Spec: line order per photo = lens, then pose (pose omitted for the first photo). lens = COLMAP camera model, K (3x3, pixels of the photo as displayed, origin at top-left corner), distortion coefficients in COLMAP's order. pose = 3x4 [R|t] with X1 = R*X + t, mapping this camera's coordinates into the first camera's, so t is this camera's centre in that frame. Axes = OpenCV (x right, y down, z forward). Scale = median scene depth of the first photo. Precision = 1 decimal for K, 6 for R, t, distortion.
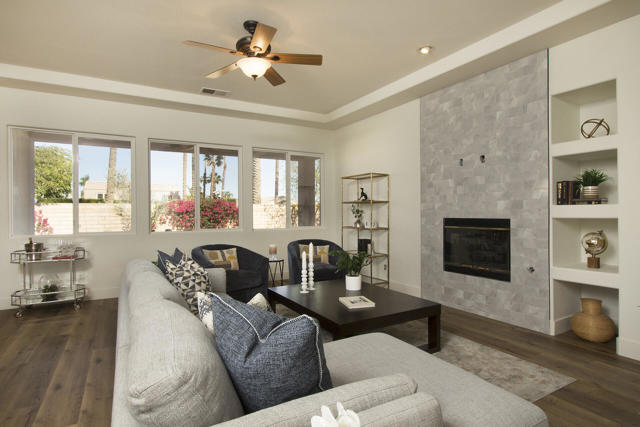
lens RADIAL K [[345.7, 0, 318.0], [0, 345.7, 215.8], [0, 0, 1]] dist [-0.005350, 0.000282]
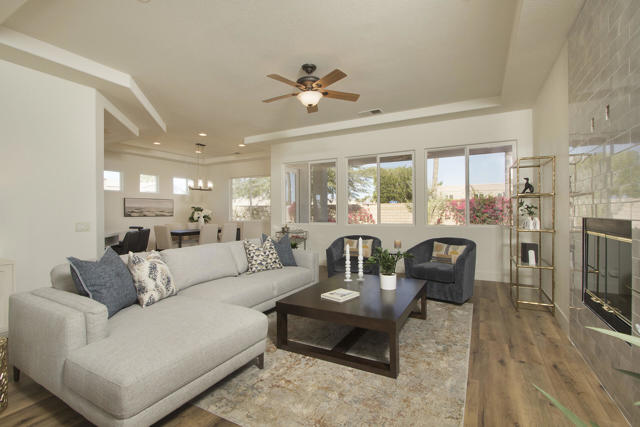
lens RADIAL K [[296.5, 0, 319.1], [0, 296.5, 215.7], [0, 0, 1]] dist [0.001232, 0.000904]
pose [[0.530818, 0.013978, -0.847370, 0.650955], [-0.004710, 0.999897, 0.013543, -0.003557], [0.847473, -0.003198, 0.530829, 0.358941]]
